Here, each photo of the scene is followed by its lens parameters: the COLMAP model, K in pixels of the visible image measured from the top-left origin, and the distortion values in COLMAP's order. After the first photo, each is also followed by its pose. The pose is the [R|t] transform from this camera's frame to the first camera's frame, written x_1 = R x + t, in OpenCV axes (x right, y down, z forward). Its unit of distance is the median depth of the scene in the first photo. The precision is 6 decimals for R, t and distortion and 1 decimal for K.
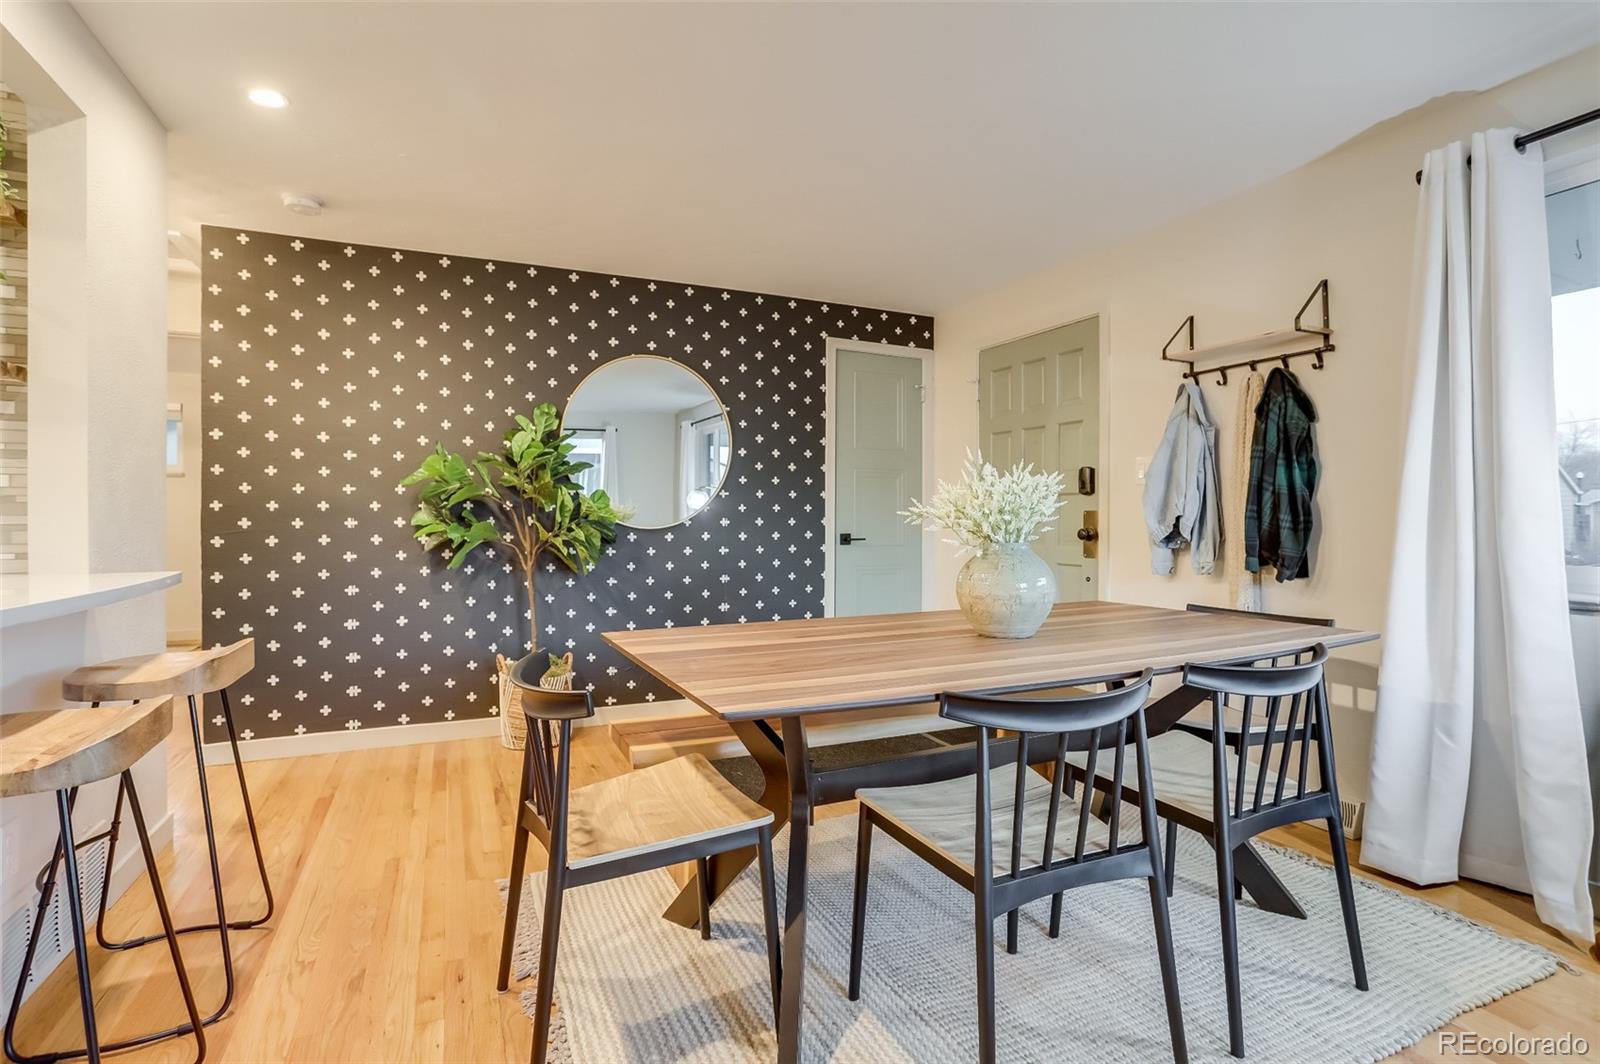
lens RADIAL K [[774.0, 0, 800.3], [0, 774.0, 525.9], [0, 0, 1]] dist [-0.054124, 0.028073]
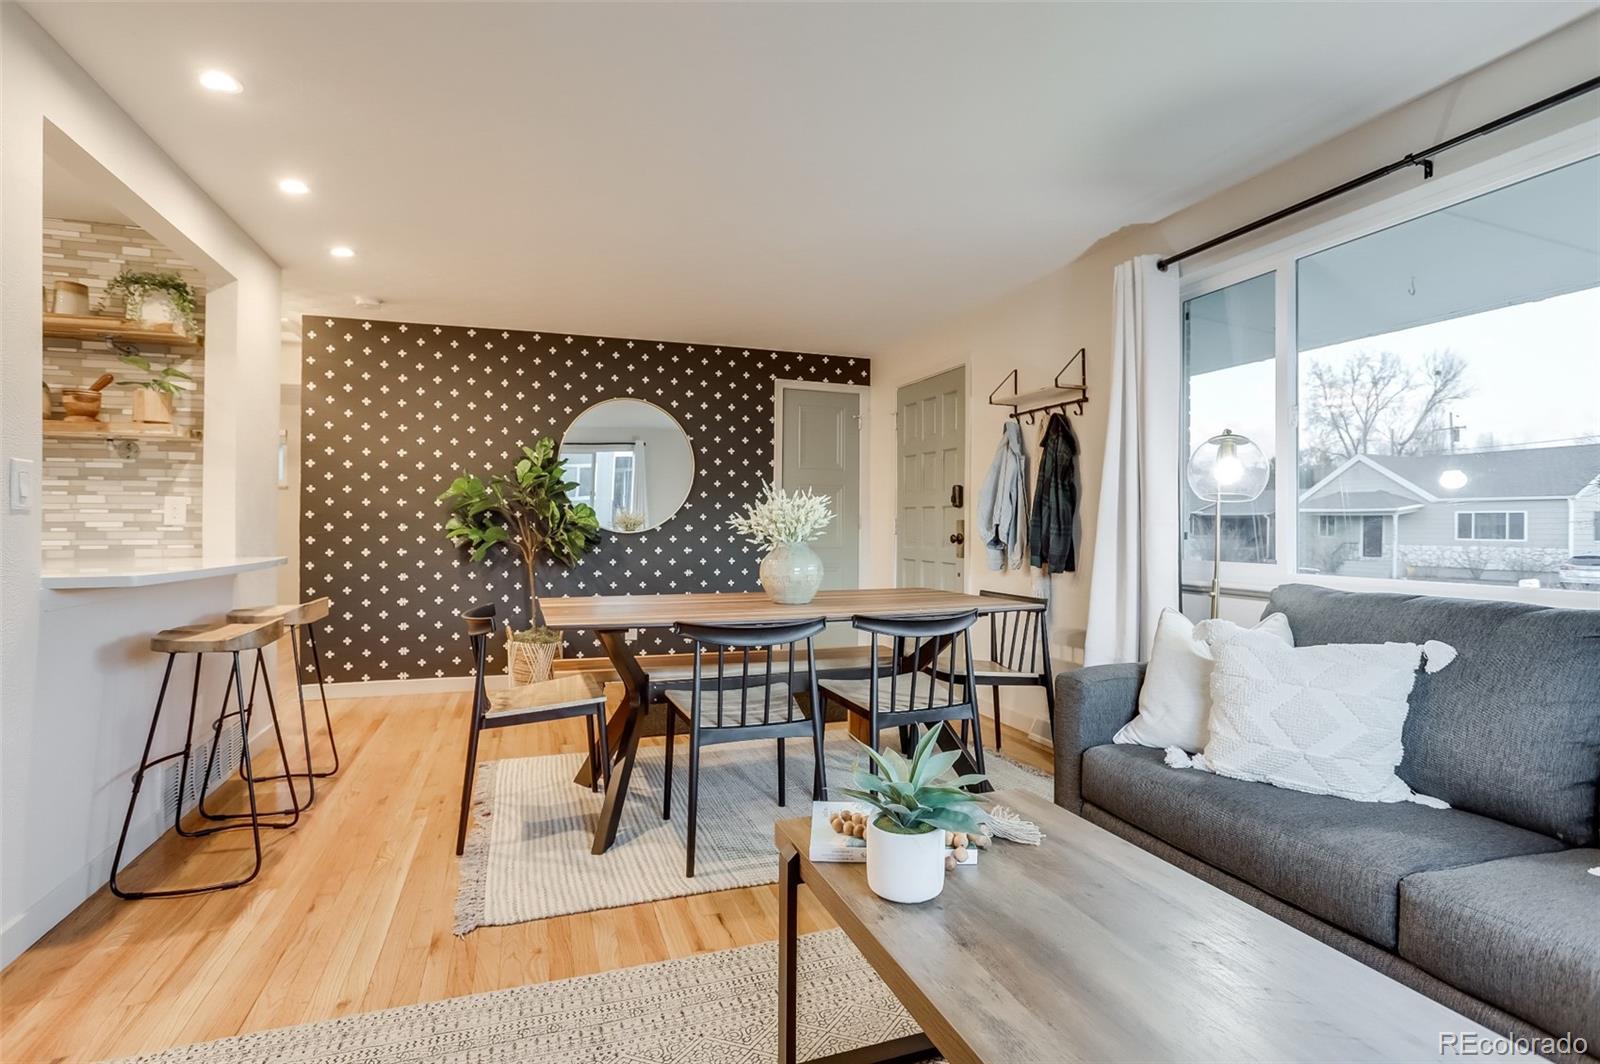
lens RADIAL K [[784.5, 0, 802.6], [0, 784.5, 526.6], [0, 0, 1]] dist [-0.057880, 0.031103]
pose [[0.995708, 0.004197, -0.092456, 0.247380], [-0.004935, 0.999958, -0.007750, 0.002071], [0.092419, 0.008173, 0.995687, -0.308755]]
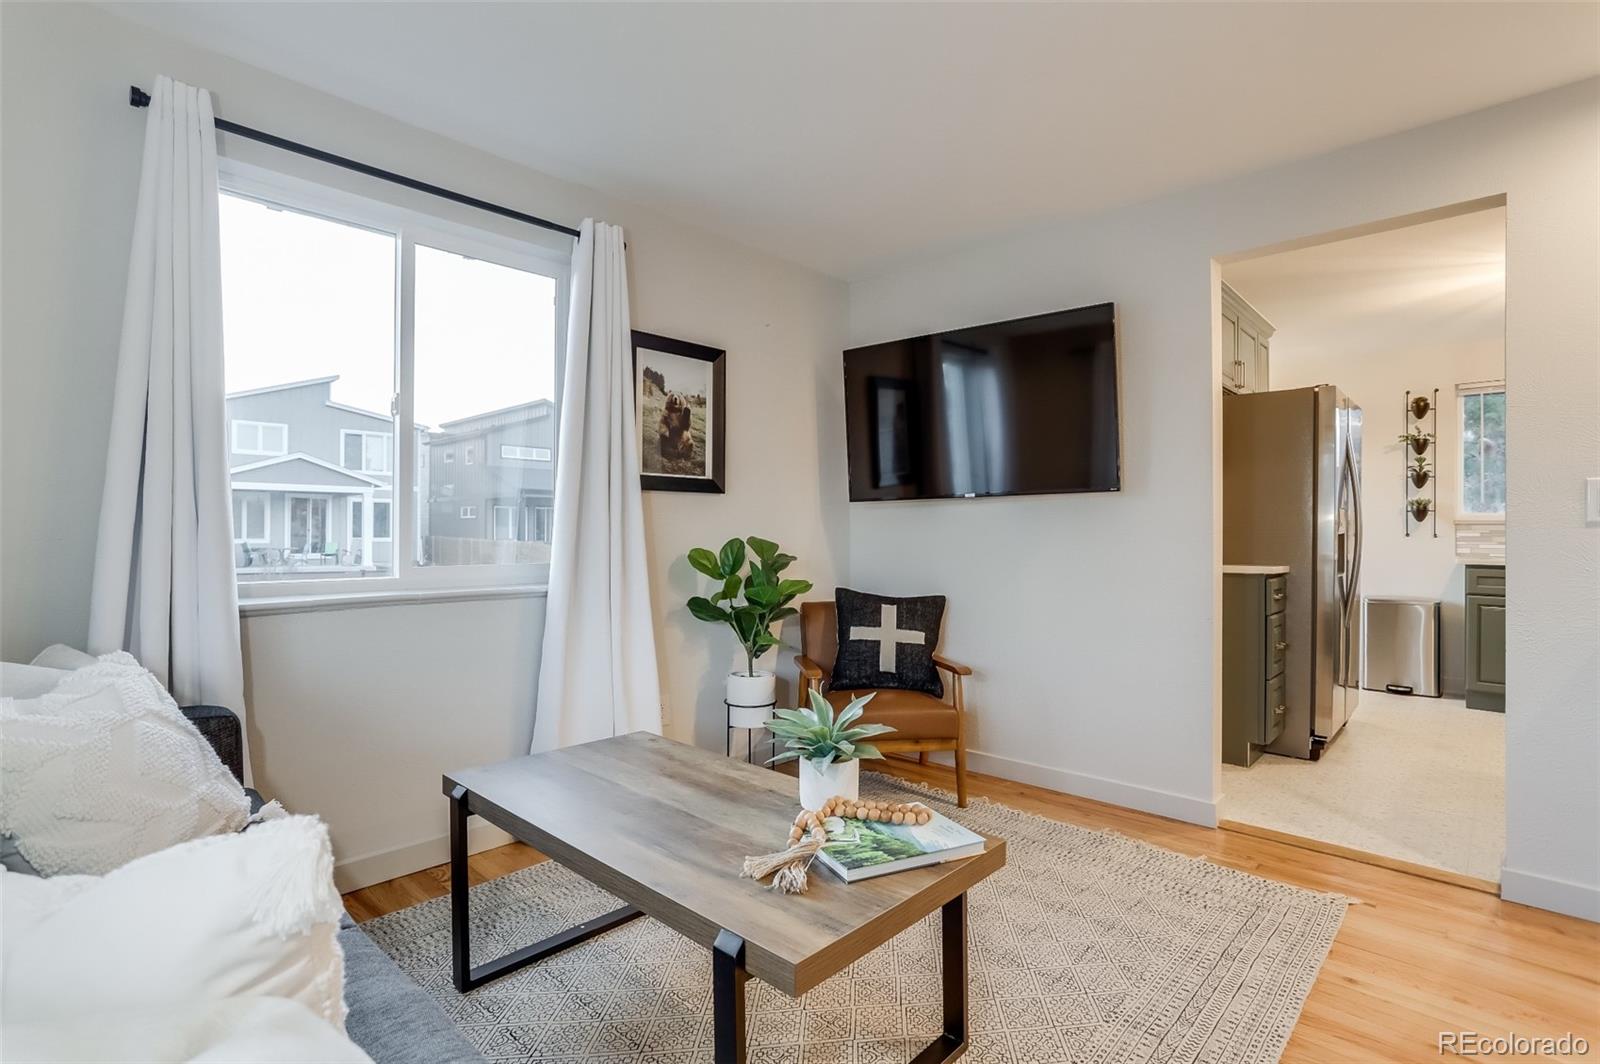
lens RADIAL K [[774.0, 0, 800.3], [0, 774.0, 525.9], [0, 0, 1]] dist [-0.054124, 0.028073]
pose [[-0.929227, -0.004443, -0.369483, 0.455675], [-0.004669, 0.999989, -0.000281, -0.004089], [0.369480, 0.001464, -0.929237, 0.495726]]
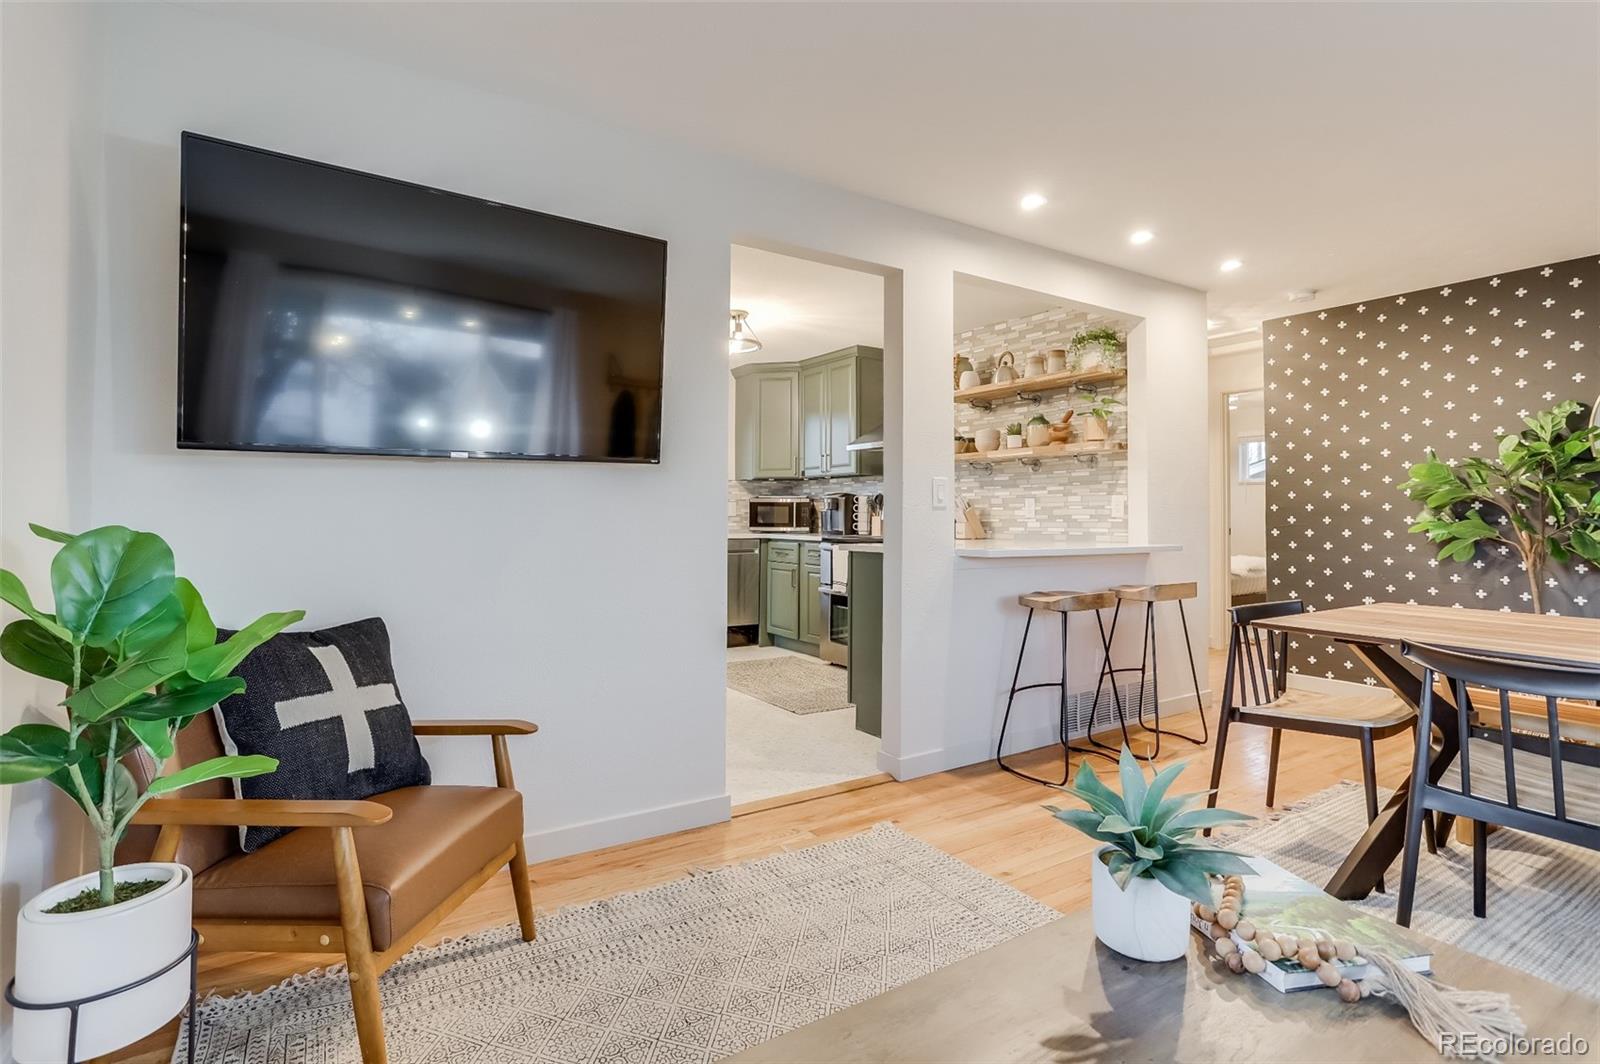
lens RADIAL K [[782.0, 0, 788.0], [0, 782.0, 488.6], [0, 0, 1]] dist [-0.016703, 0.000492]
pose [[0.129963, -0.032871, -0.990974, 0.557941], [-0.013774, 0.999294, -0.034953, 0.001494], [0.991423, 0.018192, 0.129418, -0.122627]]
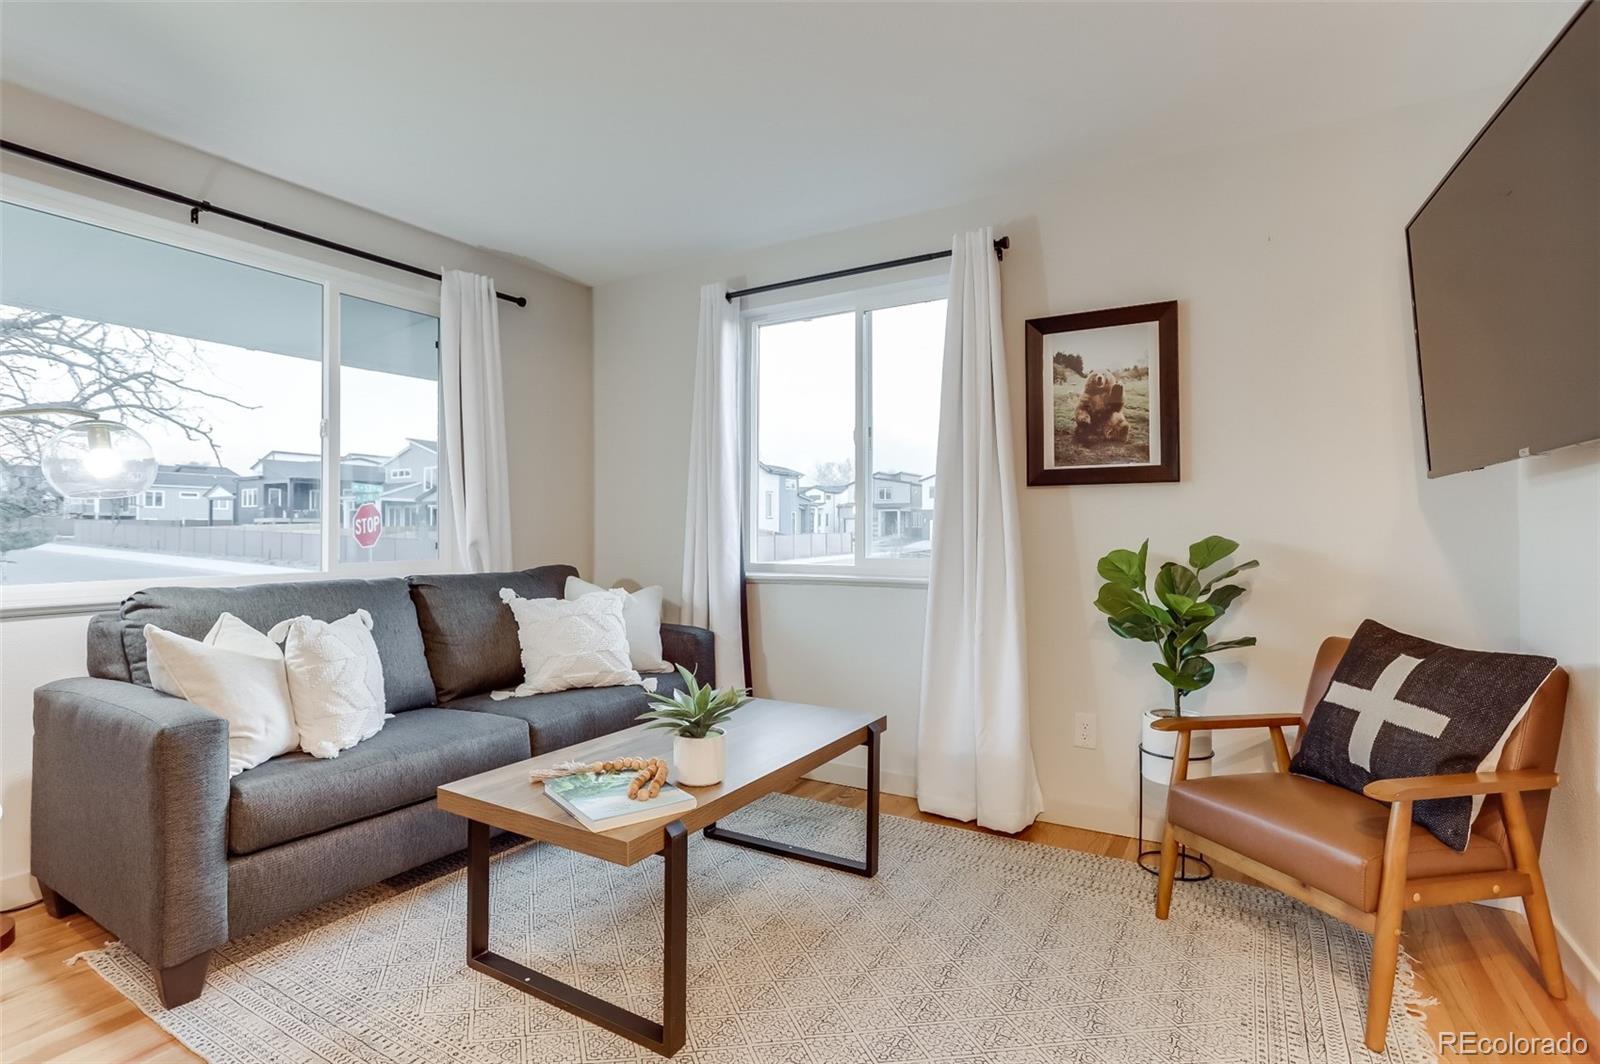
lens RADIAL K [[774.0, 0, 800.3], [0, 774.0, 525.9], [0, 0, 1]] dist [-0.054124, 0.028073]
pose [[-0.564492, 0.005875, 0.825418, -0.211170], [0.007450, 0.999970, -0.002022, -0.001896], [-0.825405, 0.005008, -0.564518, 0.300697]]
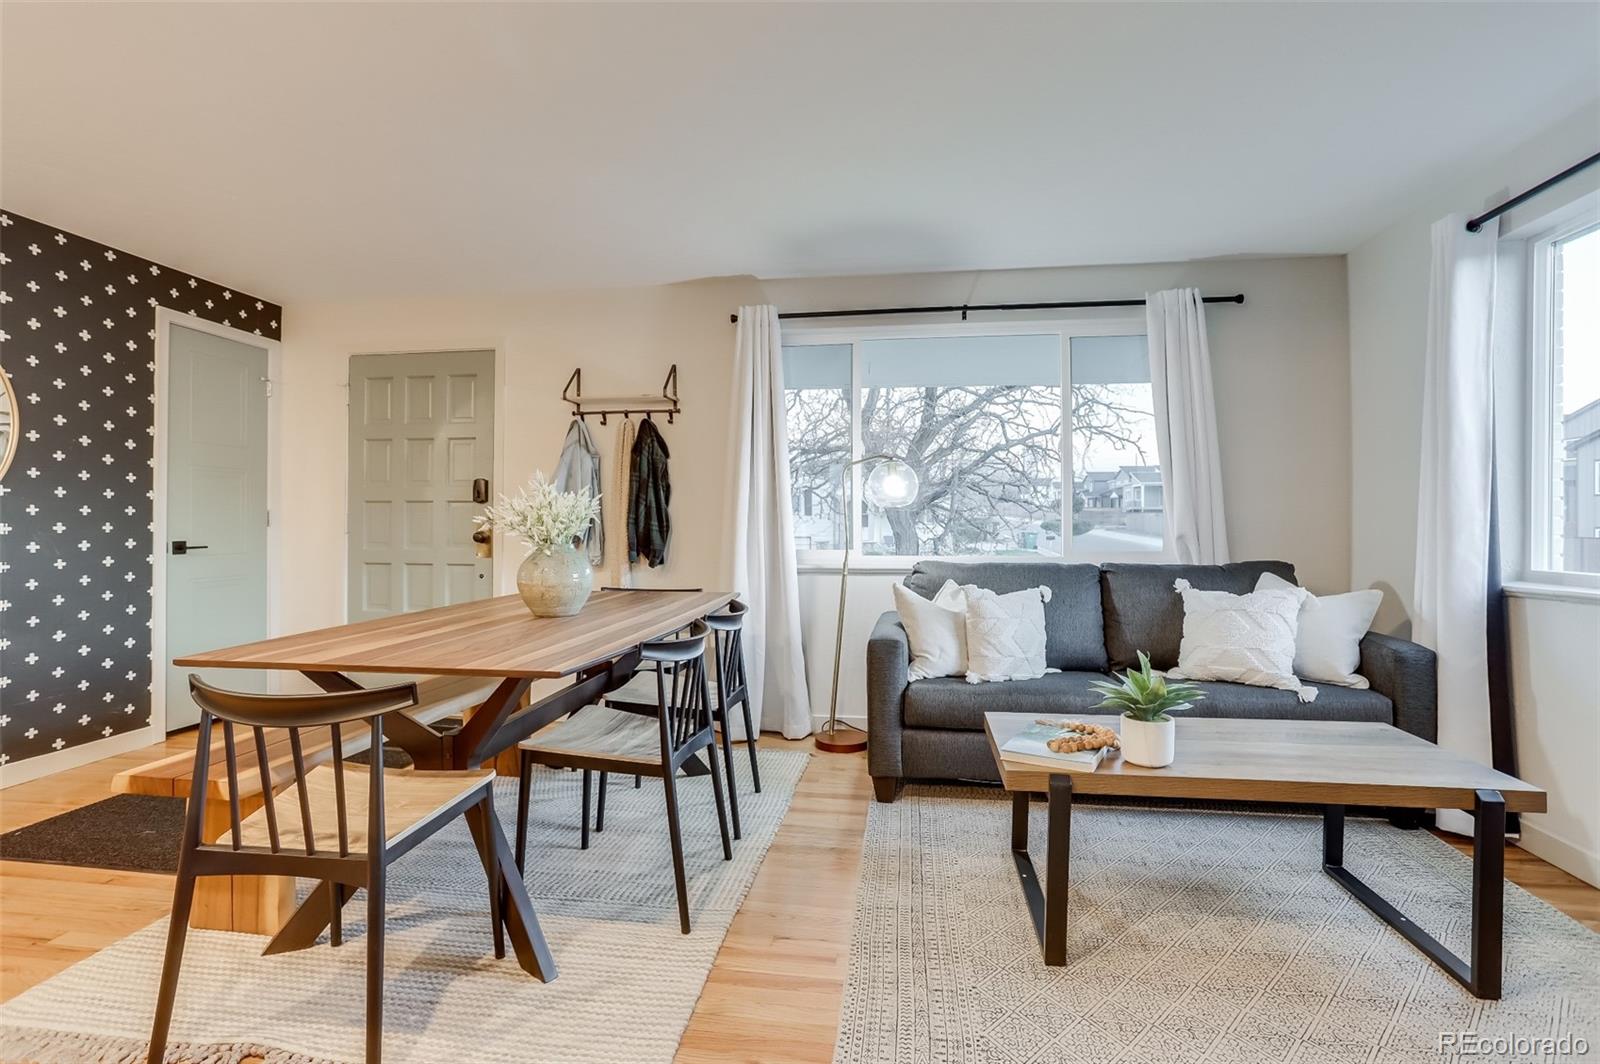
lens RADIAL K [[774.0, 0, 800.3], [0, 774.0, 525.9], [0, 0, 1]] dist [-0.054124, 0.028073]
pose [[0.546238, -0.004562, 0.837618, -0.341634], [0.006341, 0.999979, 0.001311, -0.004612], [-0.837606, 0.004596, 0.546255, -0.031759]]
